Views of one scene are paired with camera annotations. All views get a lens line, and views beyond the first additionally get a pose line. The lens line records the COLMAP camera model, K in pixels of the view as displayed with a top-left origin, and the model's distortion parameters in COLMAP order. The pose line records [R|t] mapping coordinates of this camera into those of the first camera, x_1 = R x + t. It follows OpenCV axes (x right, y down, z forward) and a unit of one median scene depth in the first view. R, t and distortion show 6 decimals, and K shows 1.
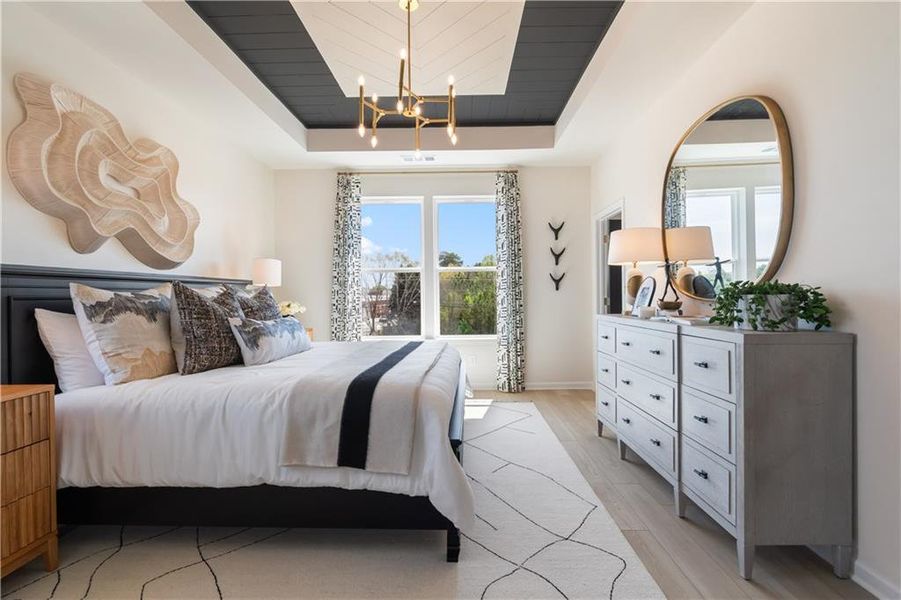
lens RADIAL K [[400.2, 0, 449.2], [0, 400.2, 301.9], [0, 0, 1]] dist [0.000729, 0.000279]
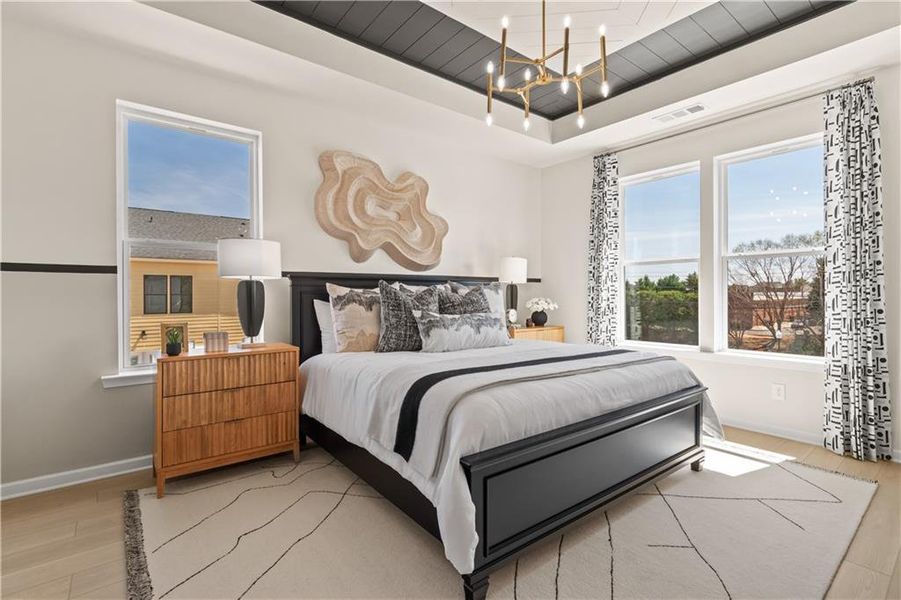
lens RADIAL K [[419.7, 0, 450.2], [0, 419.7, 296.3], [0, 0, 1]] dist [0.003787, 0.001131]
pose [[0.642748, 0.011912, -0.765985, 0.348639], [-0.016333, 0.999865, 0.001844, -0.004536], [0.765903, 0.011326, 0.642856, 0.200803]]
